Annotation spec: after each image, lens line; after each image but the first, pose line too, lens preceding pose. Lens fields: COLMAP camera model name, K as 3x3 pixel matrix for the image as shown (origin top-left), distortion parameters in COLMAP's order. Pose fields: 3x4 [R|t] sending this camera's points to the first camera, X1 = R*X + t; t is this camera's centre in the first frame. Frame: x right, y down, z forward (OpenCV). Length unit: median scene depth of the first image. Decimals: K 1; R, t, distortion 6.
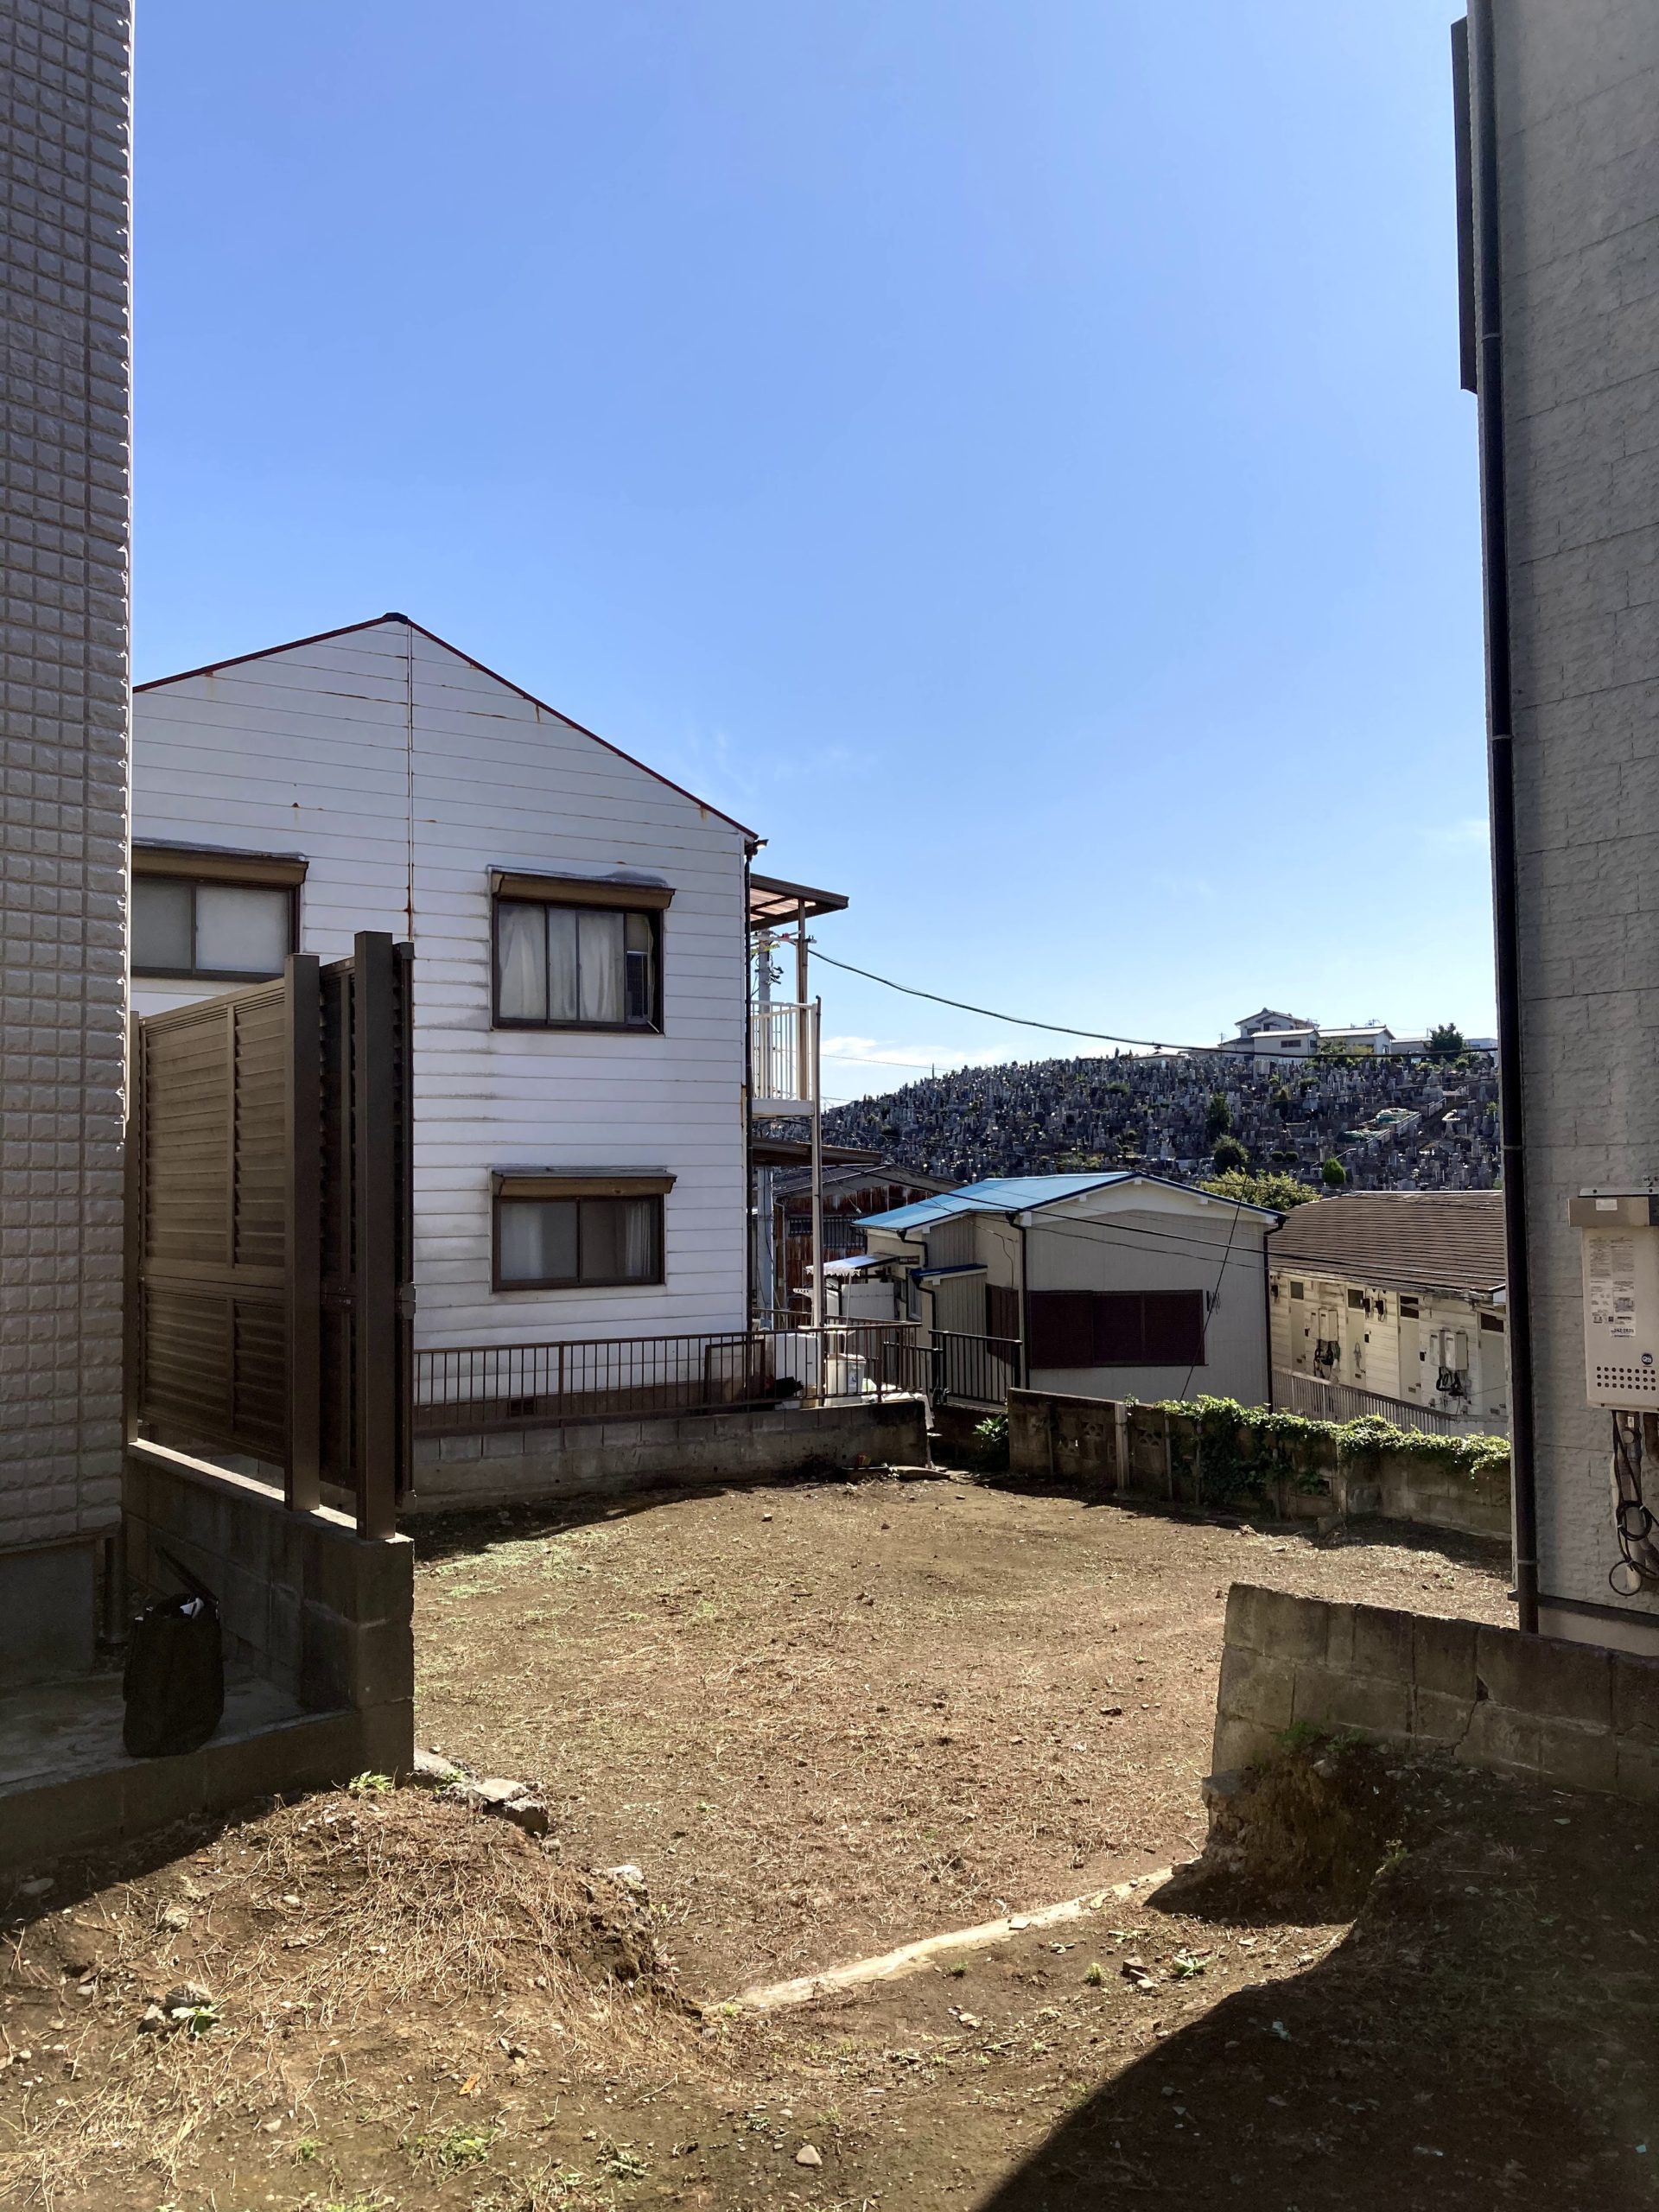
lens RADIAL K [[1822.1, 0, 901.1], [0, 1822.1, 1097.6], [0, 0, 1]] dist [0.125121, -0.270535]
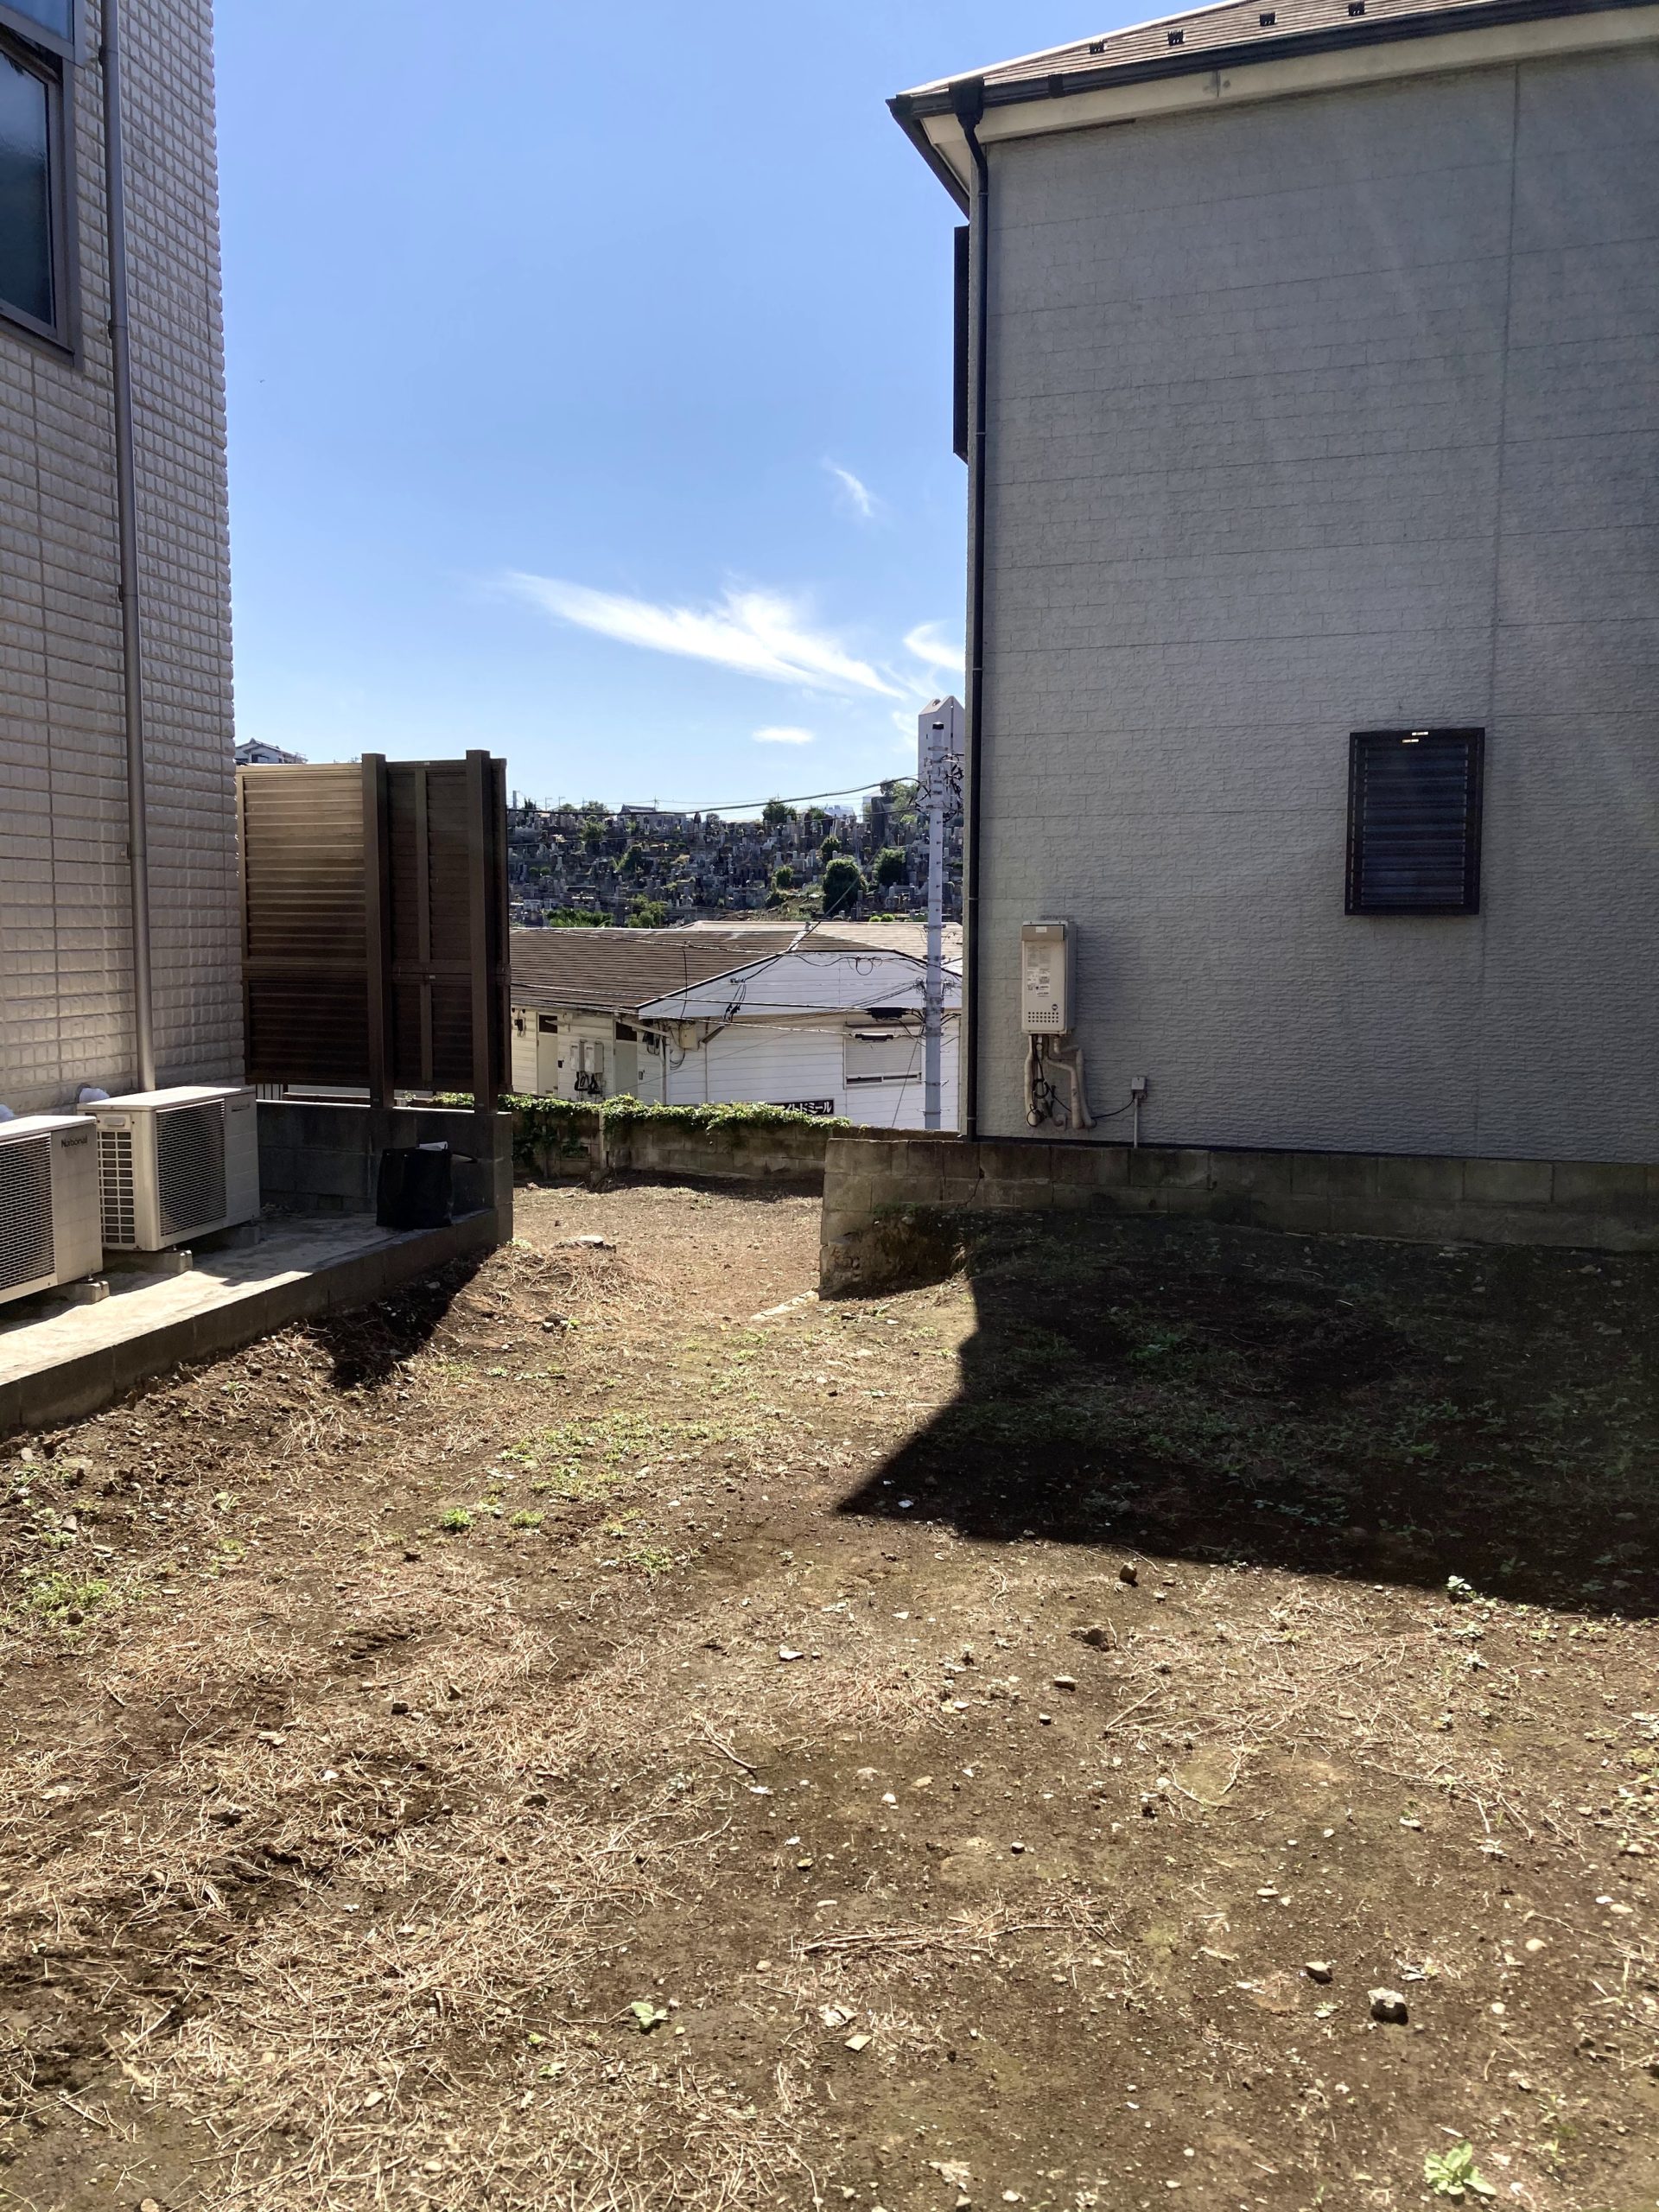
lens RADIAL K [[1784.2, 0, 895.0], [0, 1784.2, 1133.1], [0, 0, 1]] dist [-0.005727, -0.010988]
pose [[0.851473, -0.043113, 0.522624, -0.213351], [-0.043084, 0.987494, 0.151655, -0.002481], [-0.522626, -0.151647, 0.838967, -0.154147]]
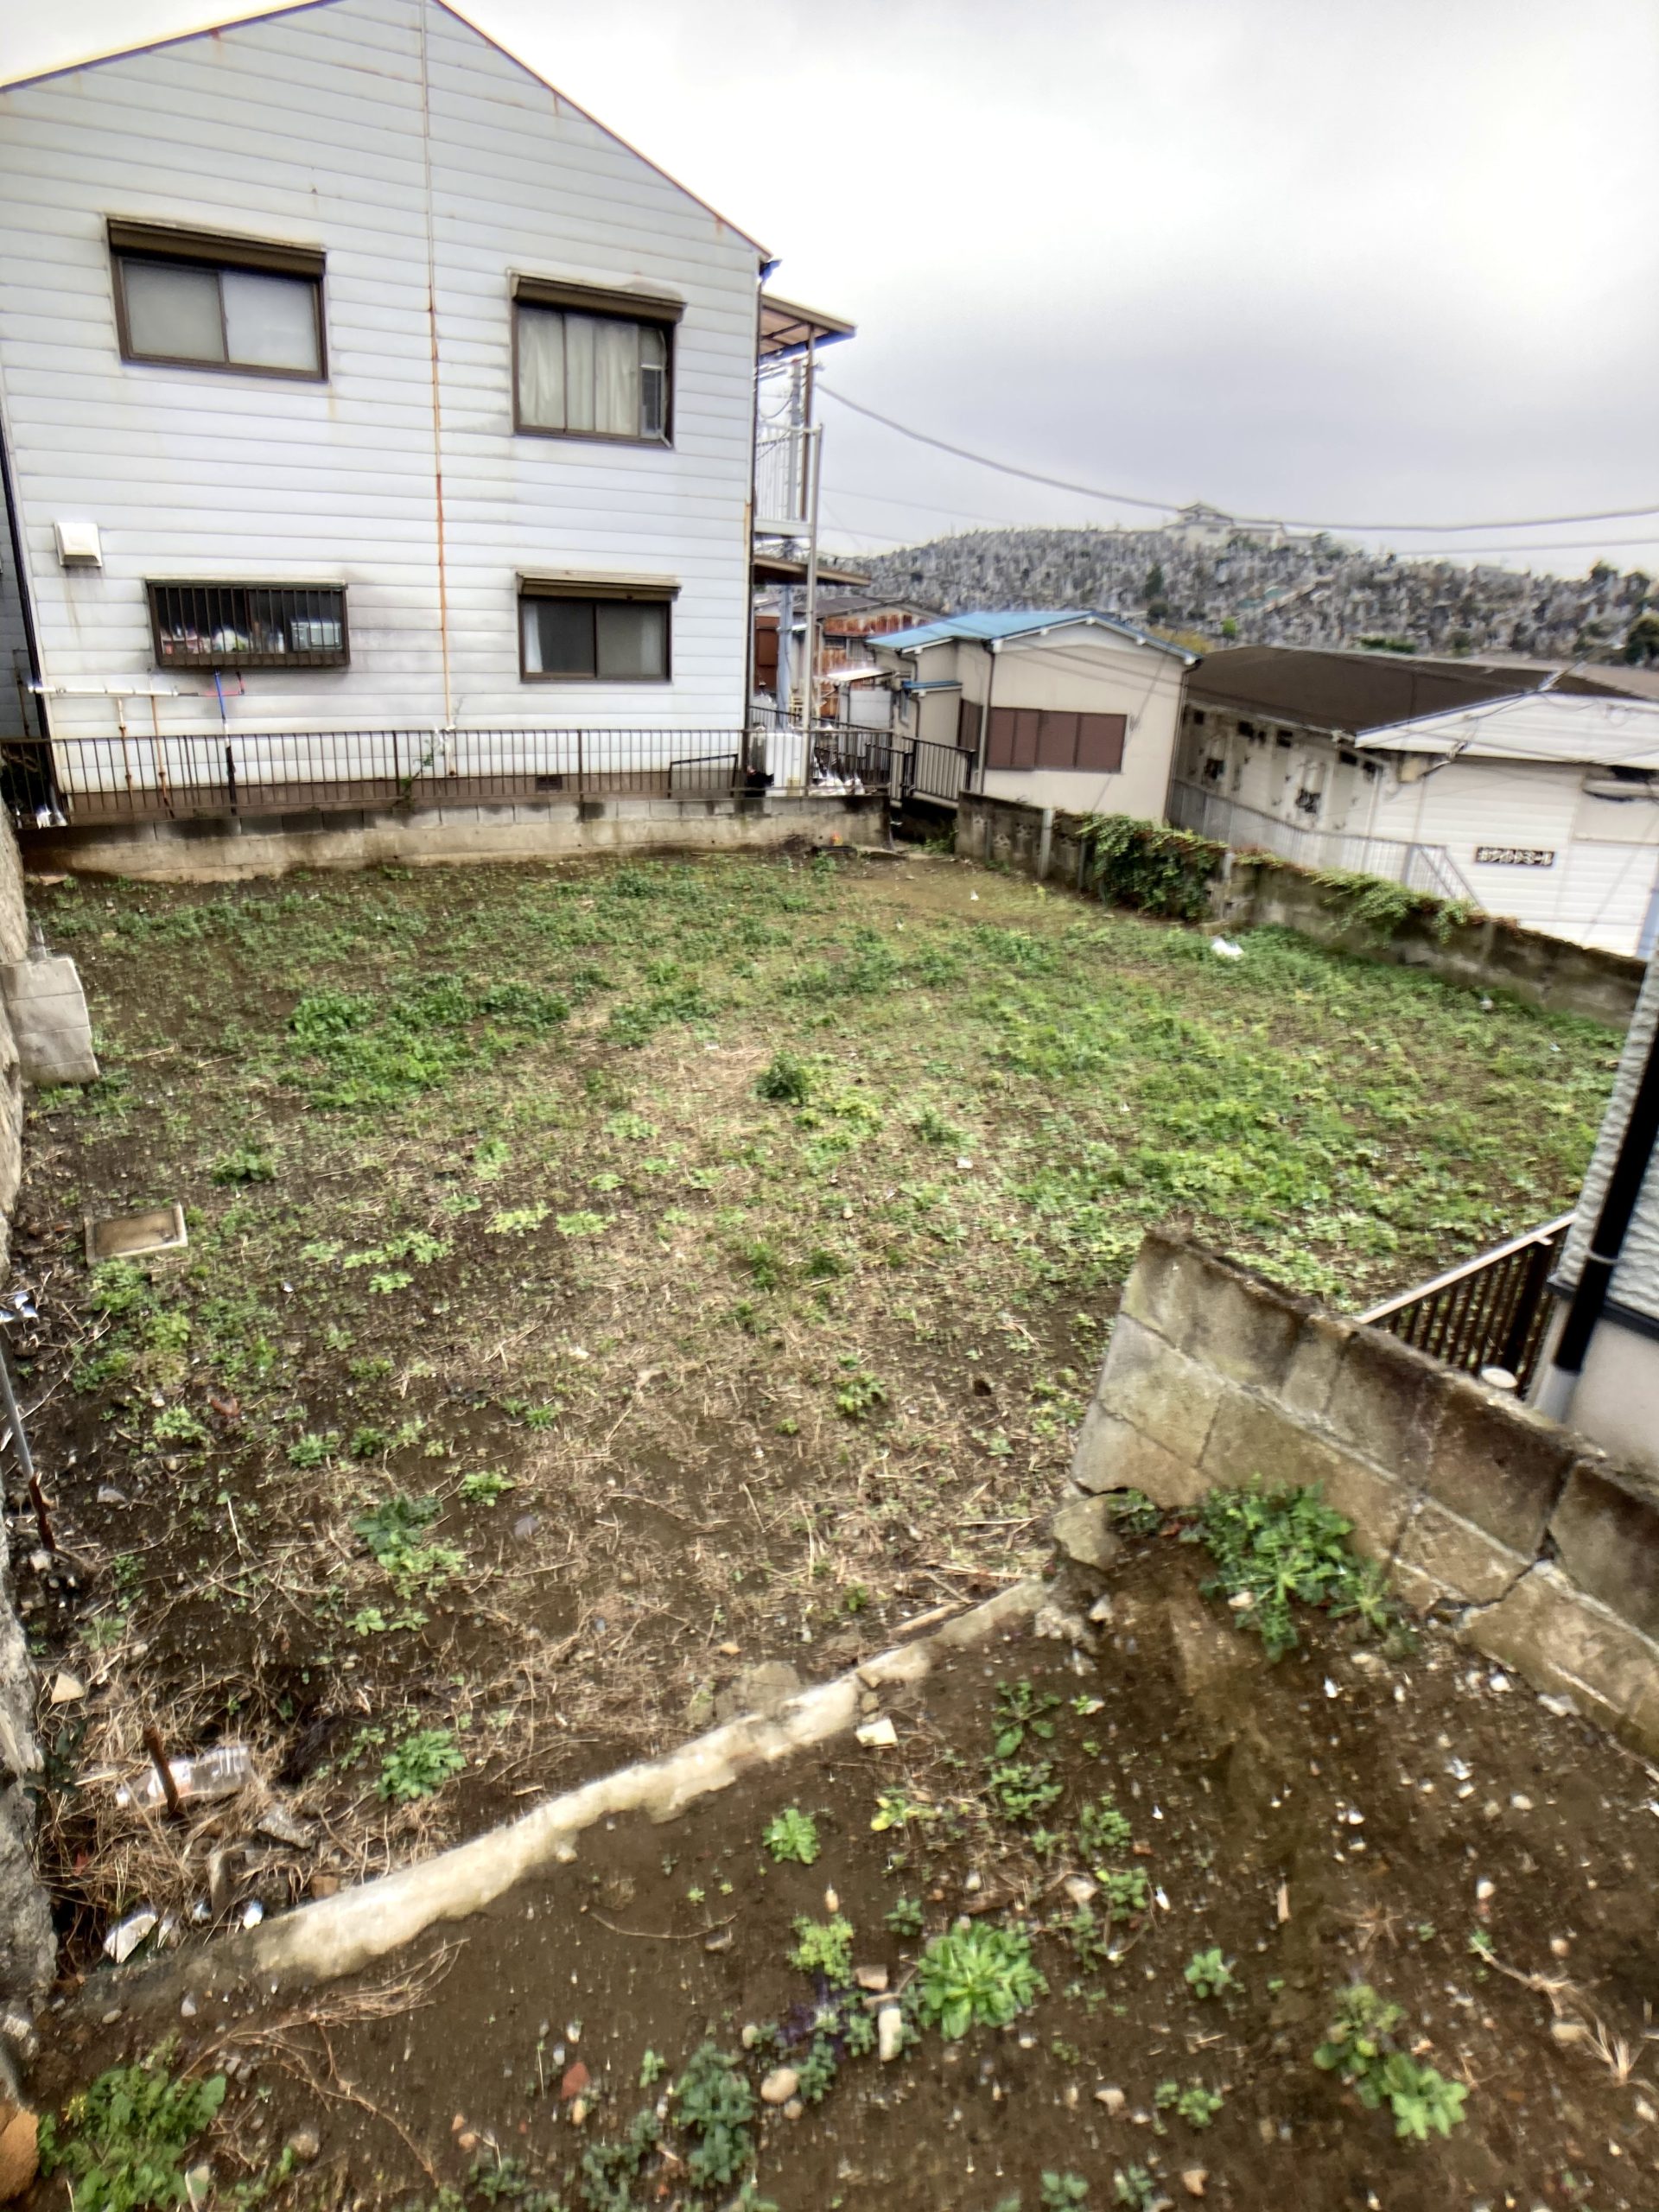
lens RADIAL K [[1186.9, 0, 875.1], [0, 1186.9, 1114.6], [0, 0, 1]] dist [-0.089045, 0.026983]
pose [[0.997255, 0.072715, -0.013948, 0.031126], [-0.059376, 0.897958, 0.436057, 0.015649], [0.044232, -0.434032, 0.899811, 0.207569]]
